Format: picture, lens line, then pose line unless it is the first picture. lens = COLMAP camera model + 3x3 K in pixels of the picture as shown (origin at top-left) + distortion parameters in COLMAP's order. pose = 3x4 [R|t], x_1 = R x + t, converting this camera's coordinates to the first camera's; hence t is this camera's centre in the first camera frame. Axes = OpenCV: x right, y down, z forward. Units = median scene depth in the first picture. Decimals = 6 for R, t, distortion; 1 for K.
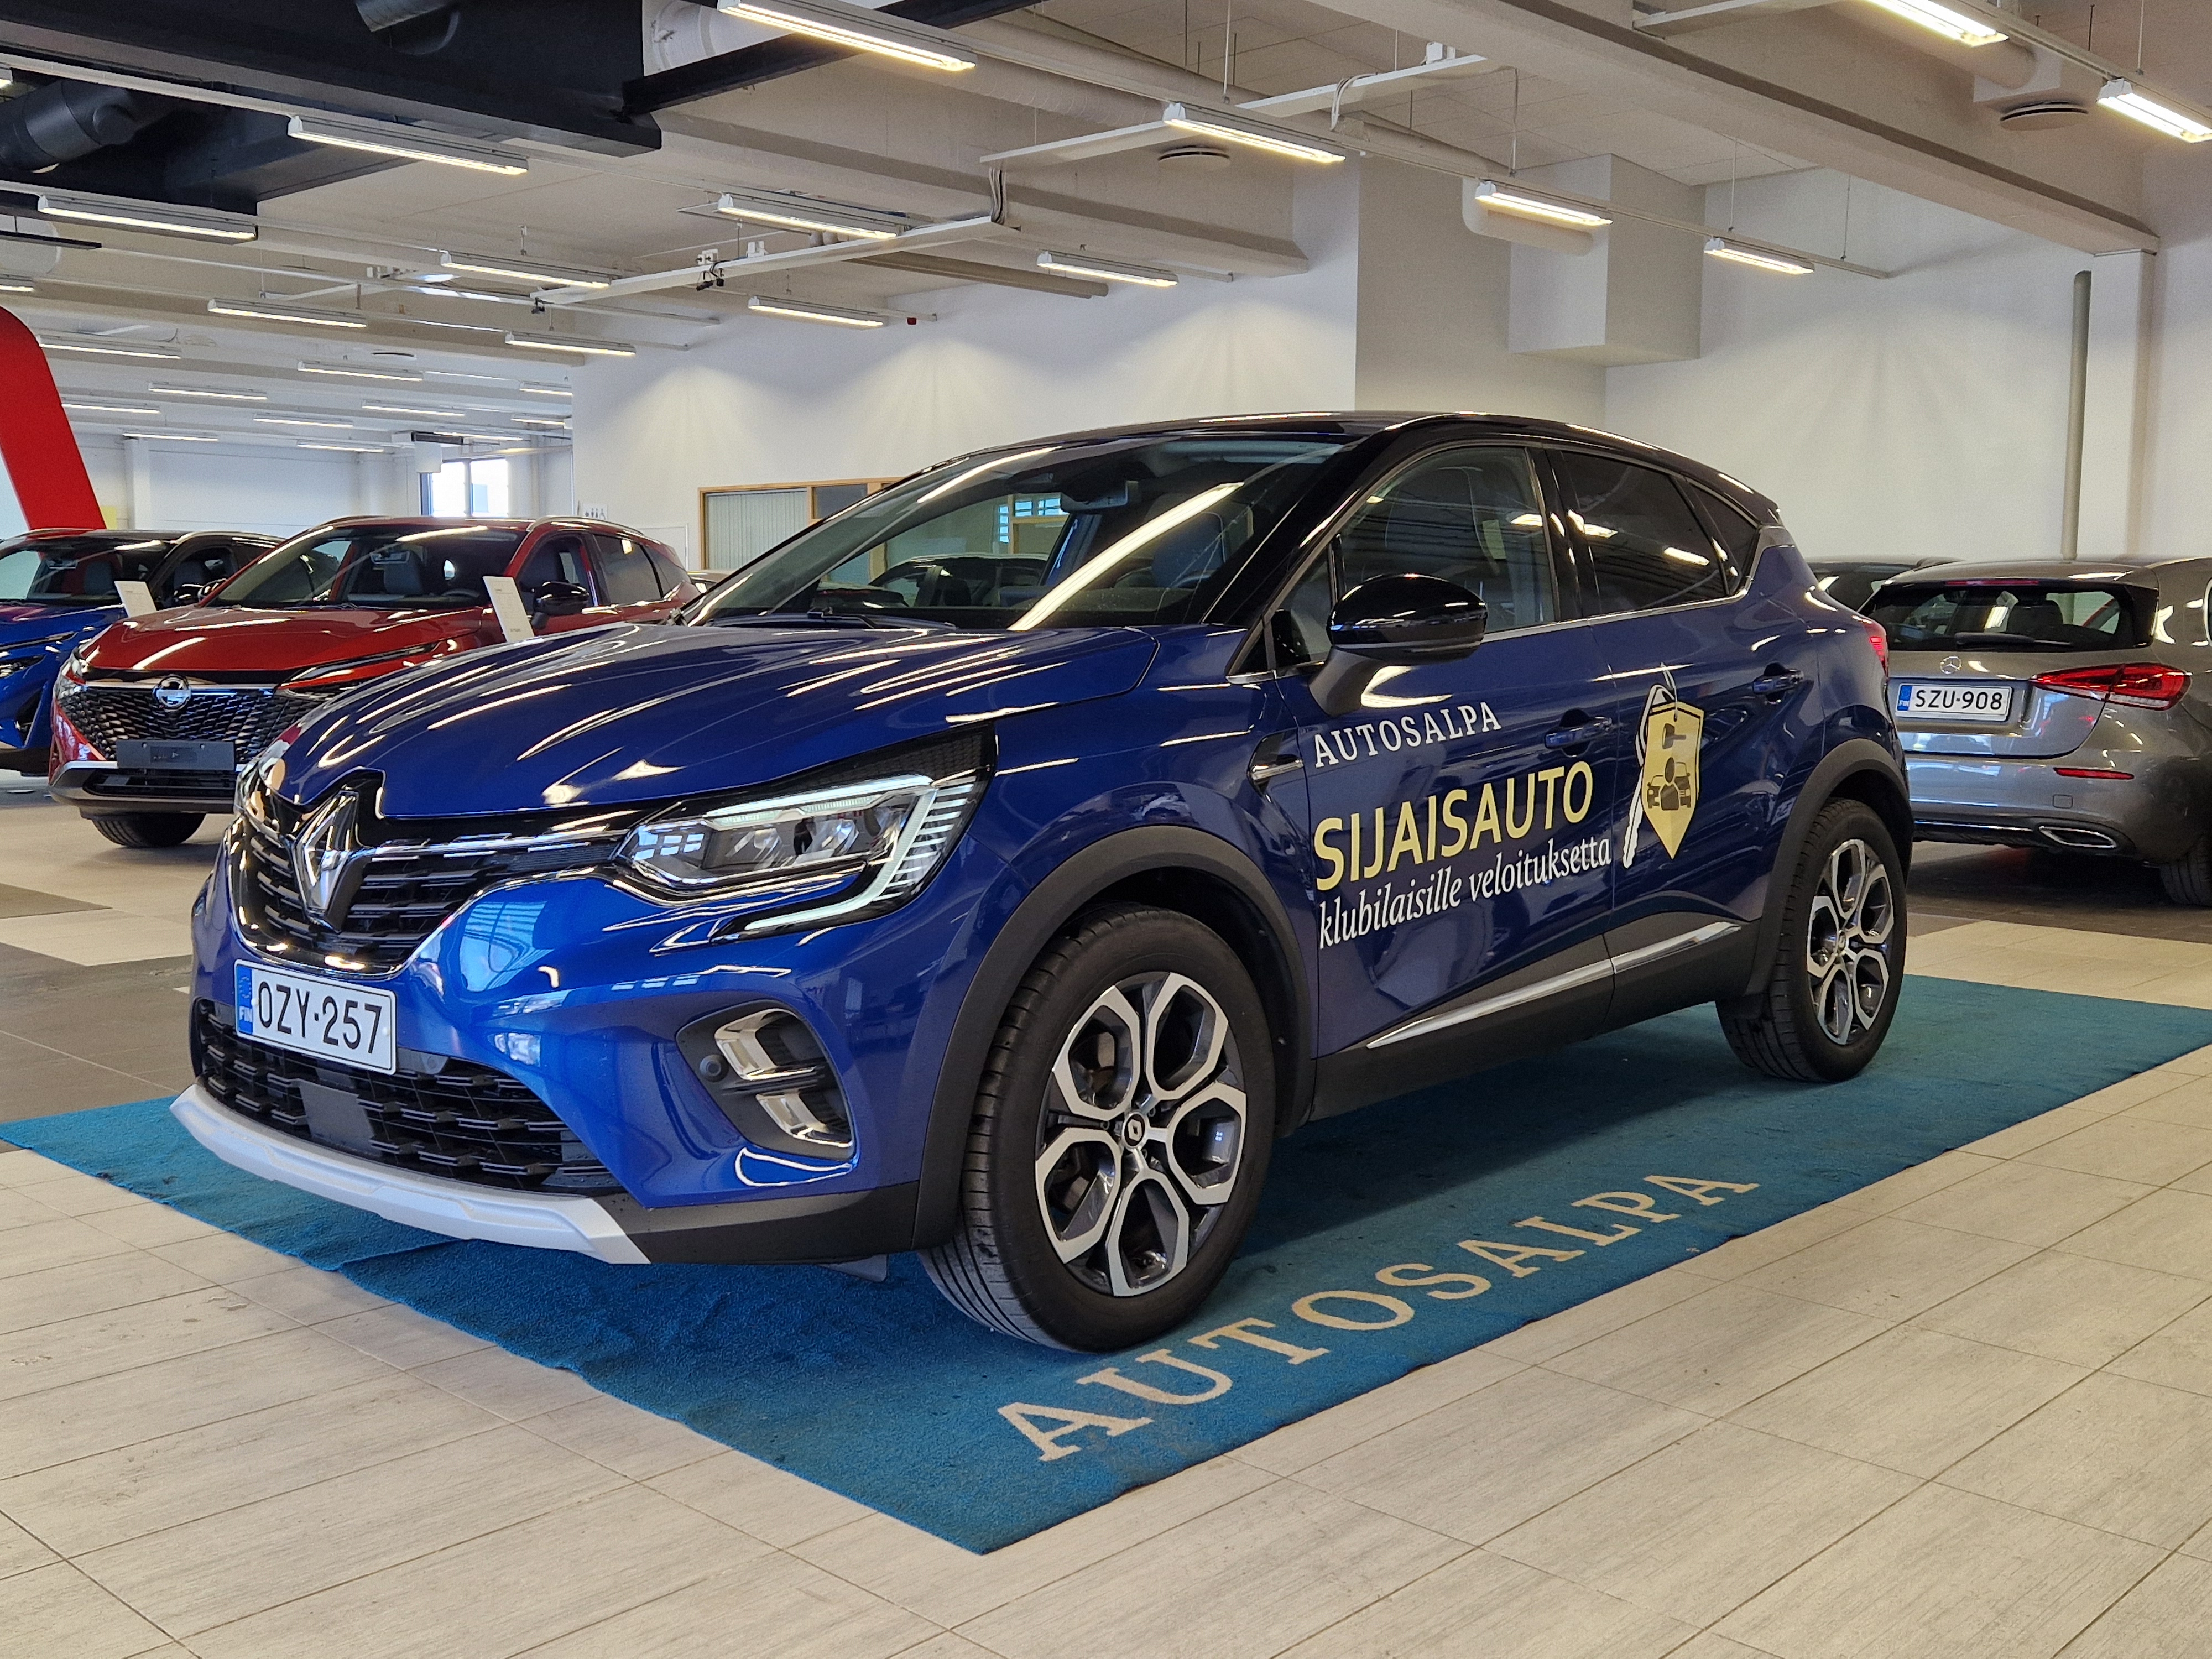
lens RADIAL K [[2202.0, 0, 1093.8], [0, 2202.0, 826.8], [0, 0, 1]] dist [0.054240, 0.000000]
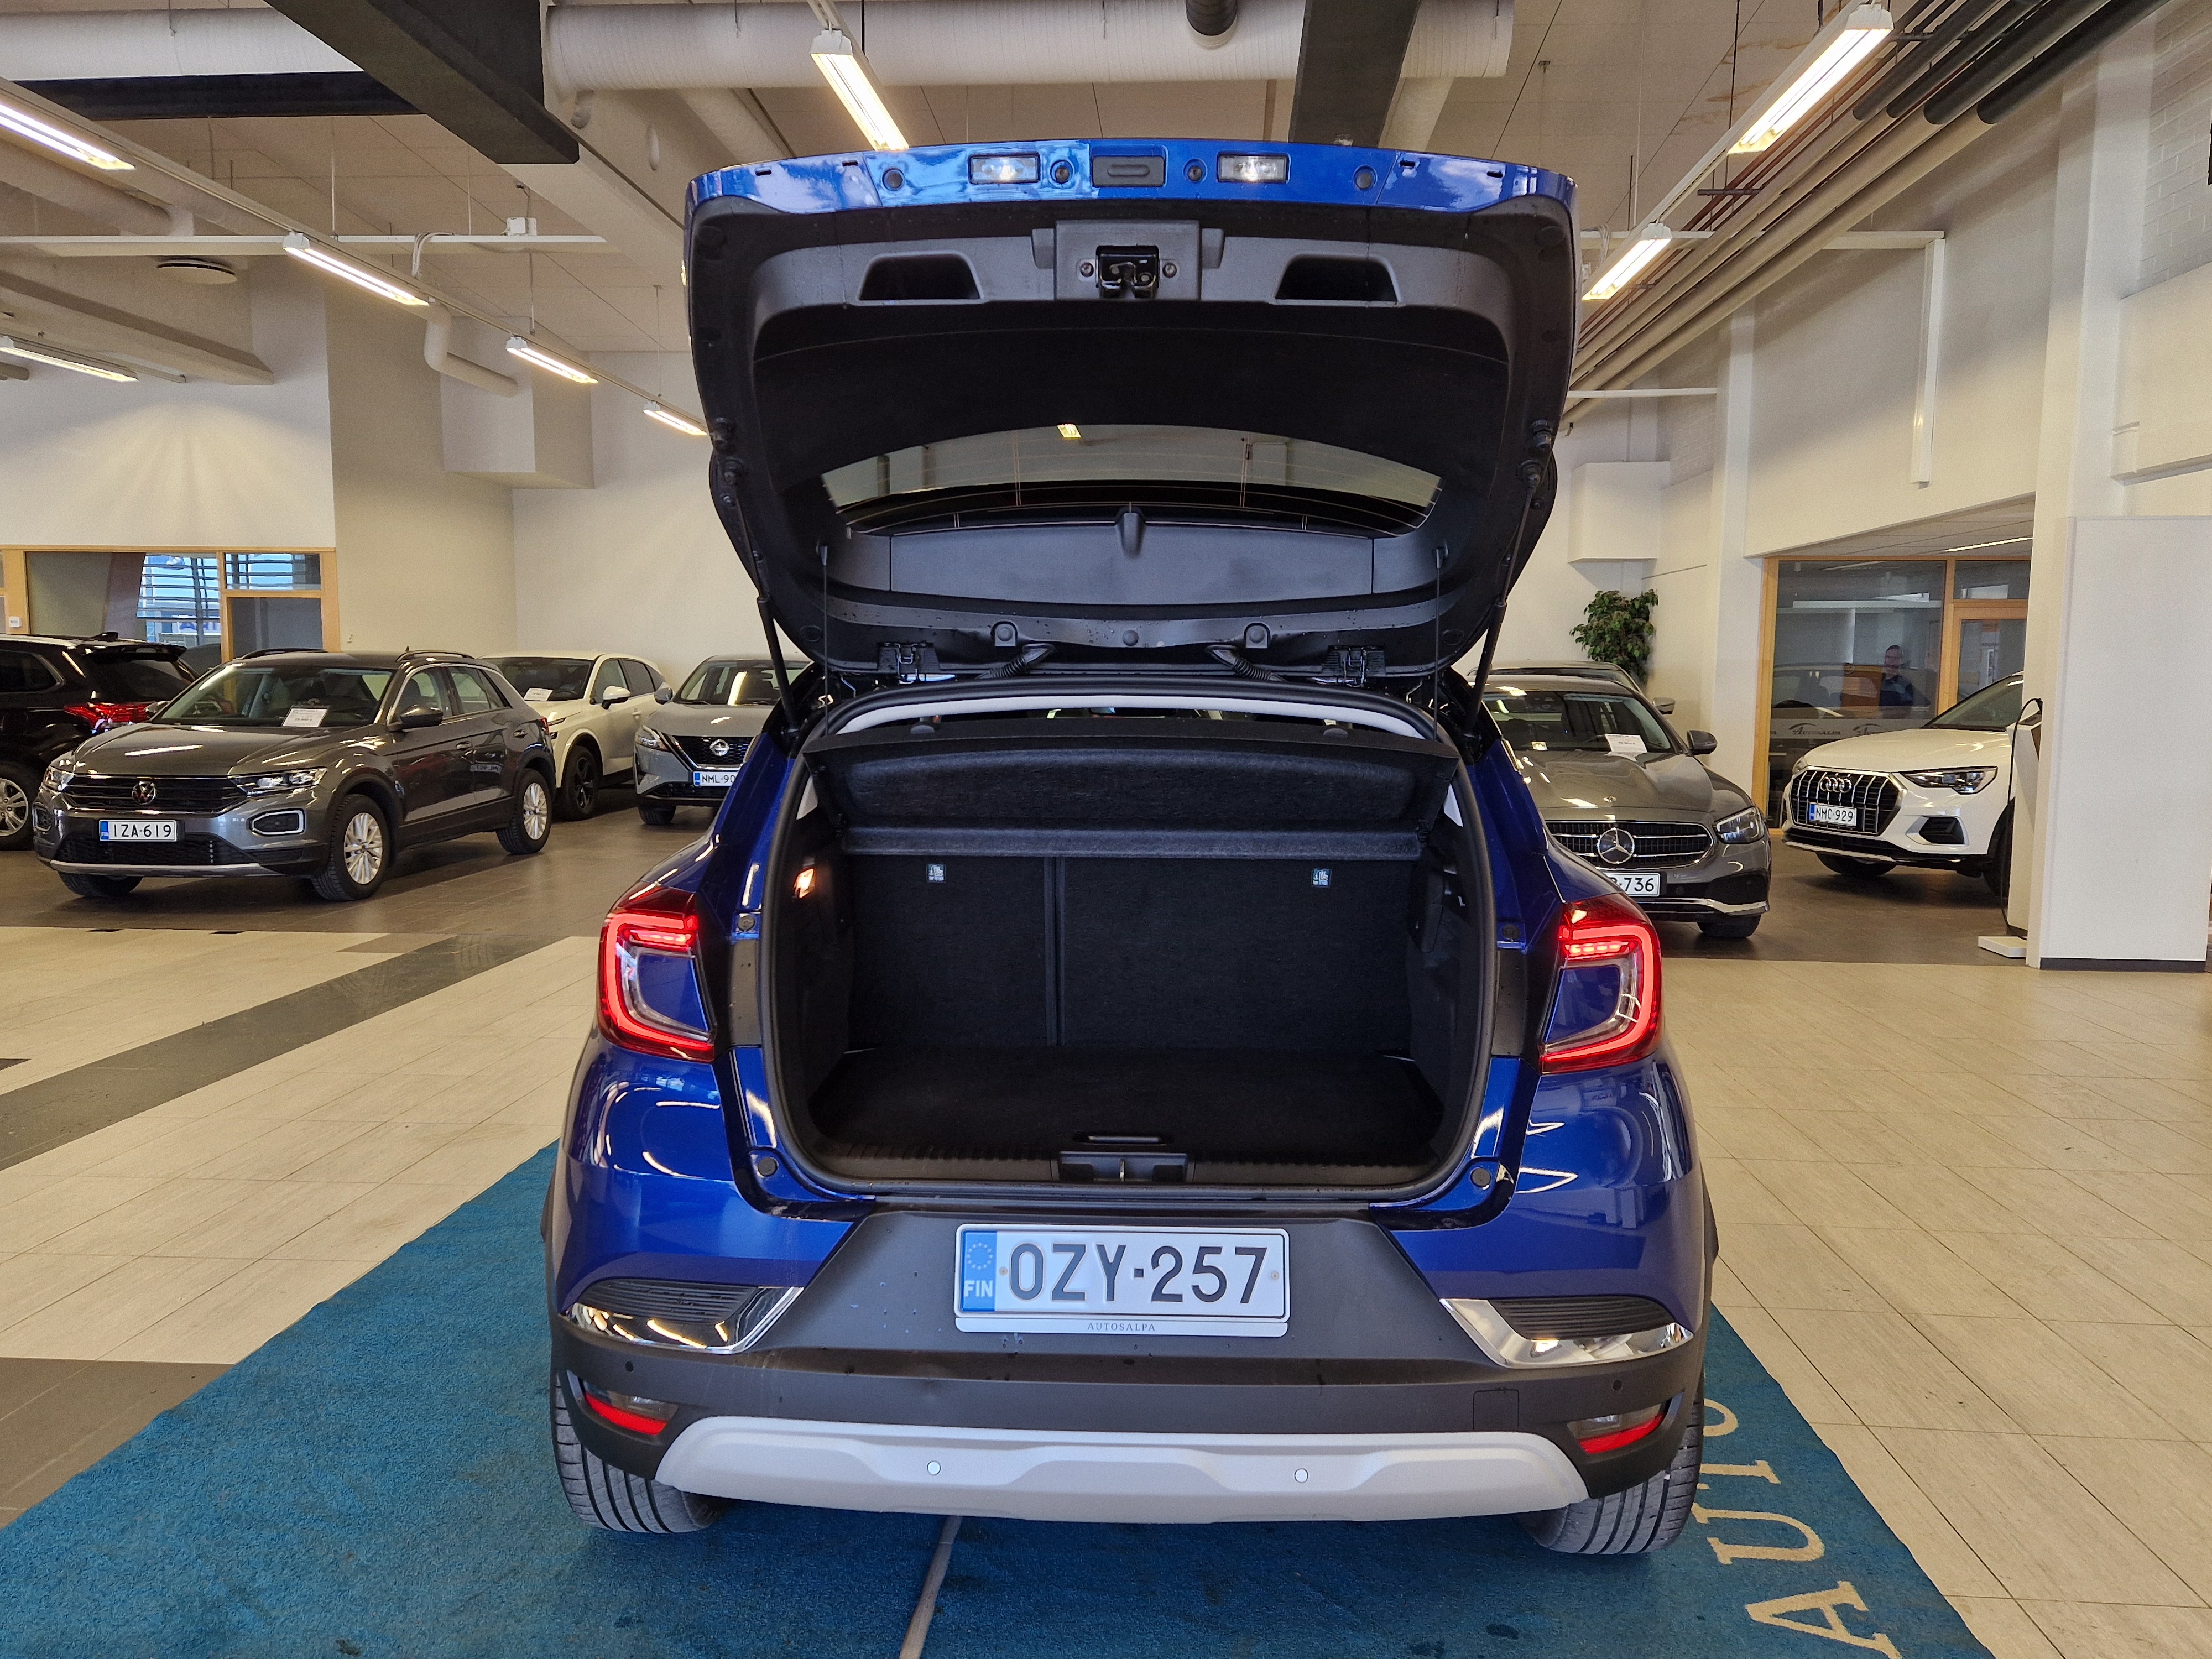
lens RADIAL K [[1656.1, 0, 1121.6], [0, 1656.1, 824.1], [0, 0, 1]] dist [0.057883, -0.046616]
pose [[0.763556, -0.055103, 0.643386, -0.253974], [0.054677, 0.998291, 0.020610, -0.051529], [-0.643423, 0.019441, 0.765264, 0.179736]]
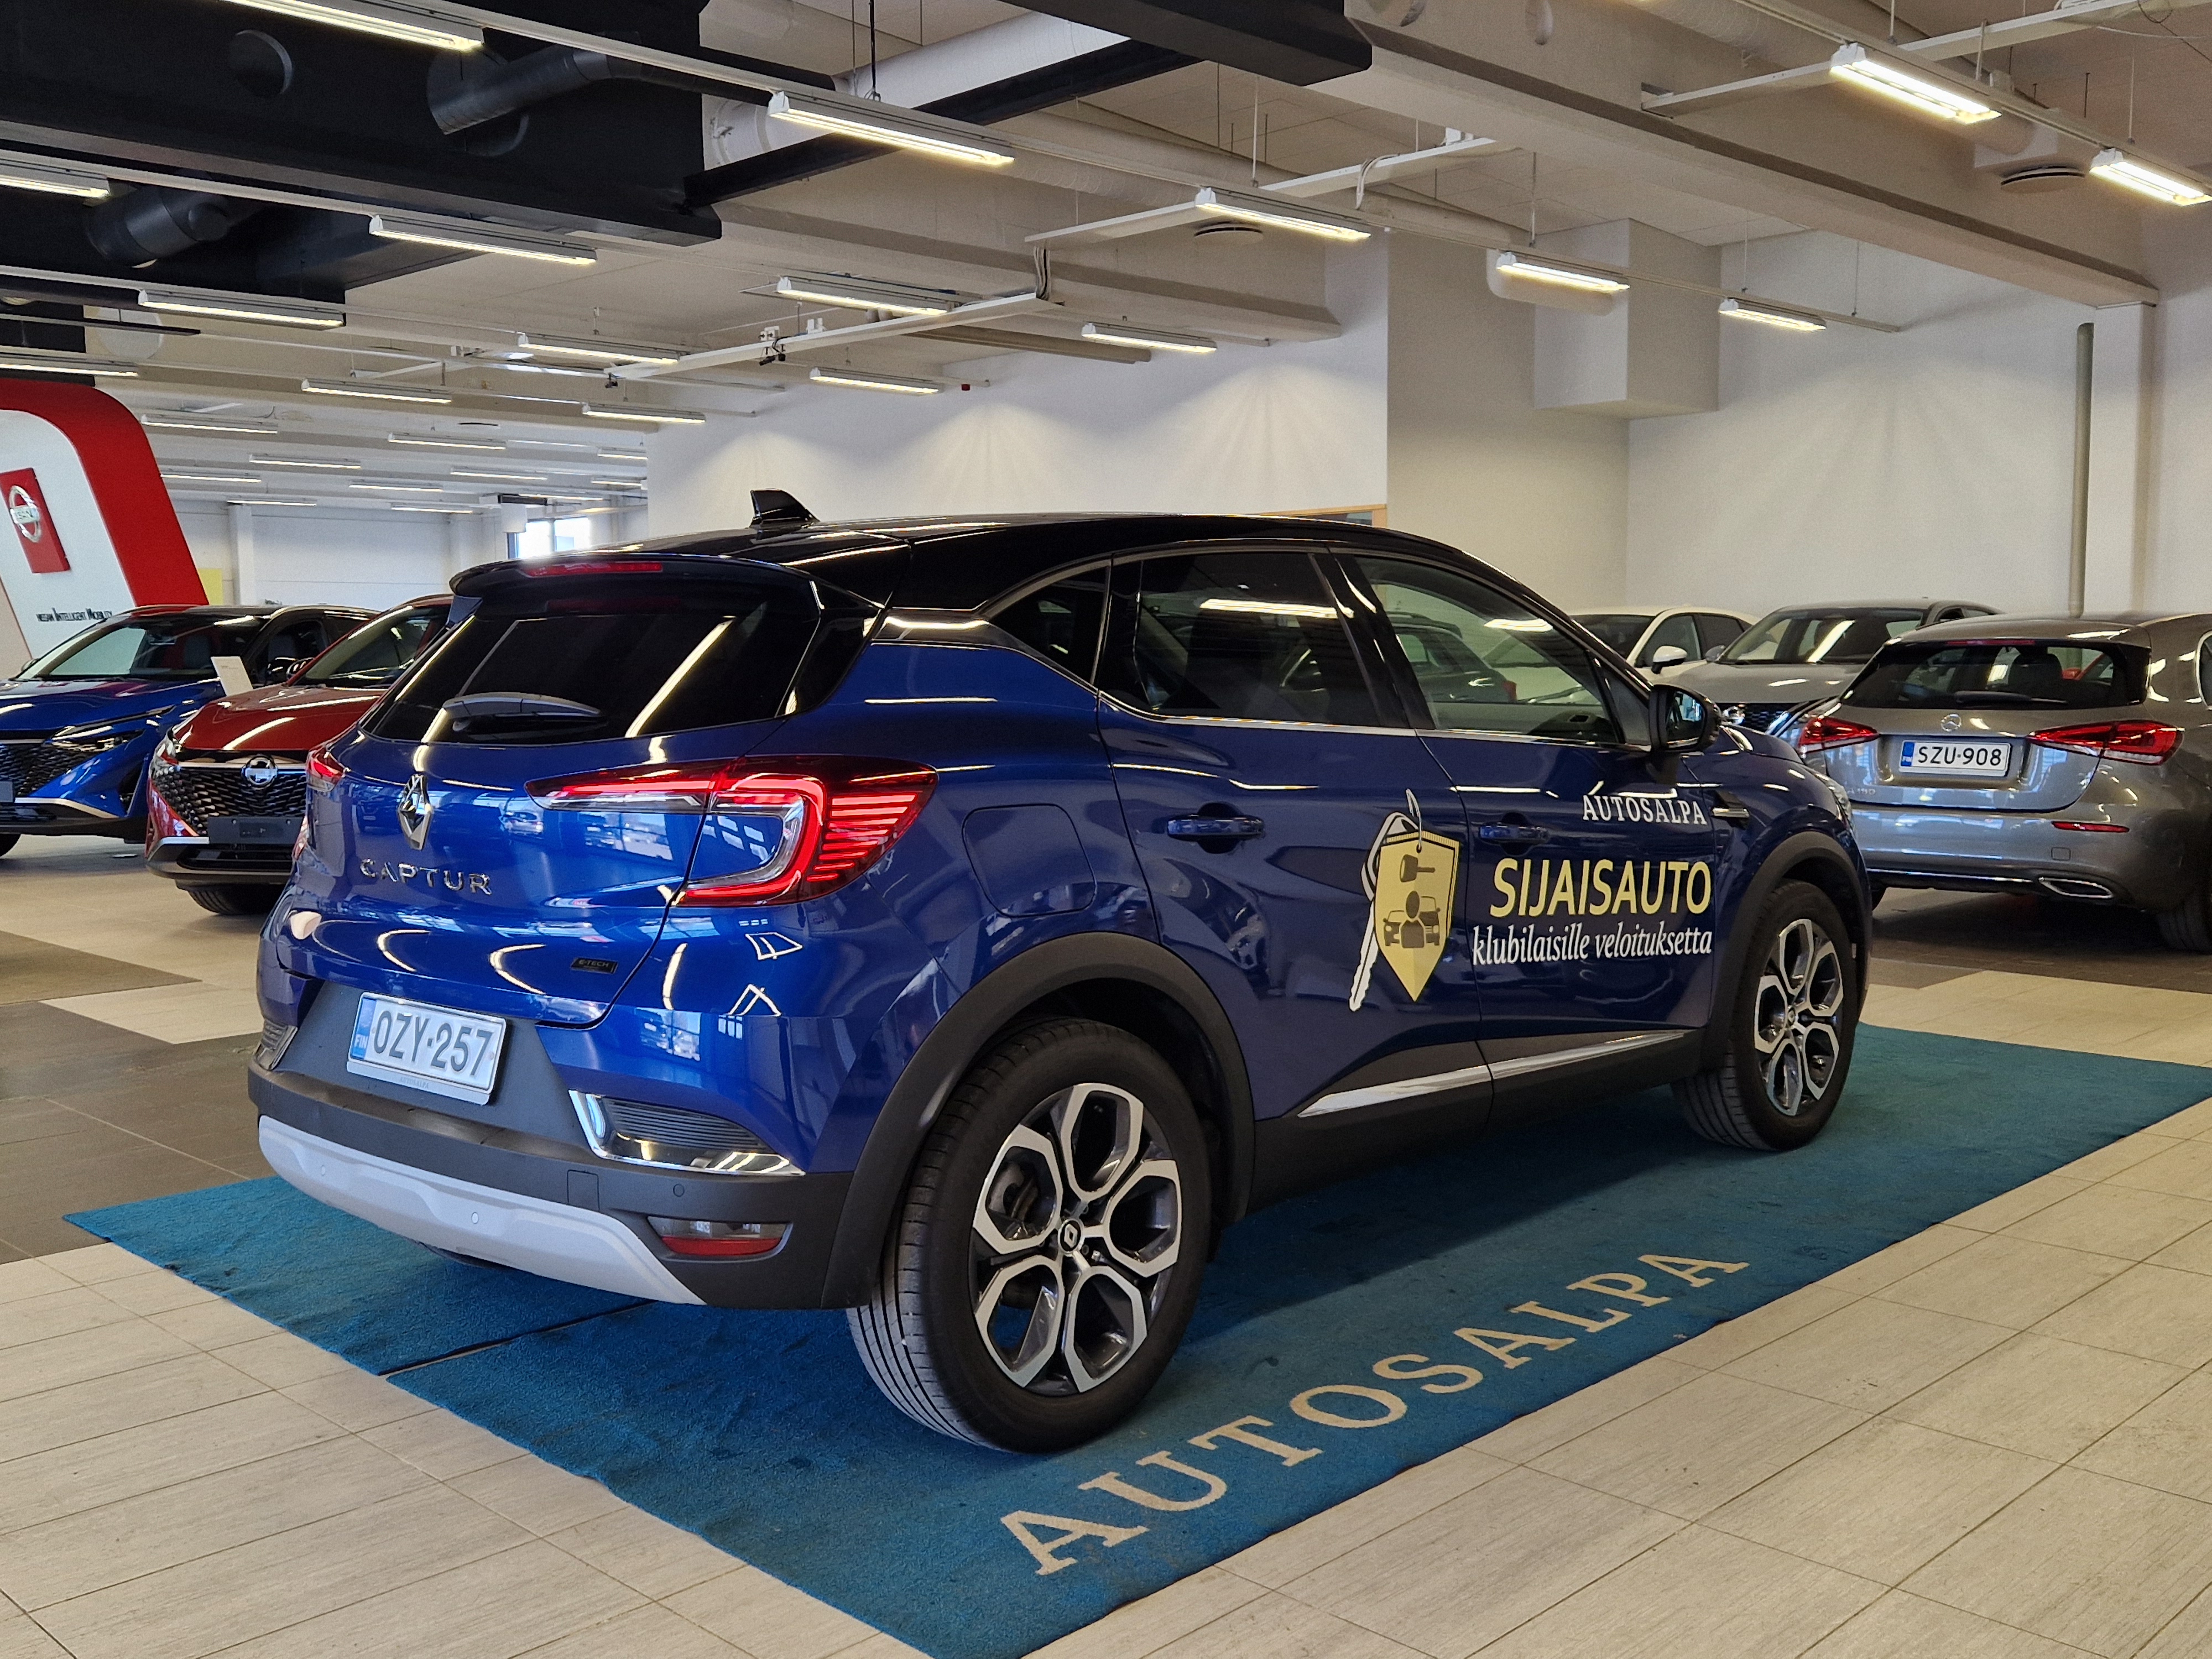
lens RADIAL K [[2100.6, 0, 1116.3], [0, 2100.6, 835.3], [0, 0, 1]] dist [0.055889, 0.000000]
pose [[0.999742, -0.013571, -0.018188, 0.010731], [0.013442, 0.999884, -0.007195, -0.016912], [0.018283, 0.006949, 0.999809, -0.001051]]
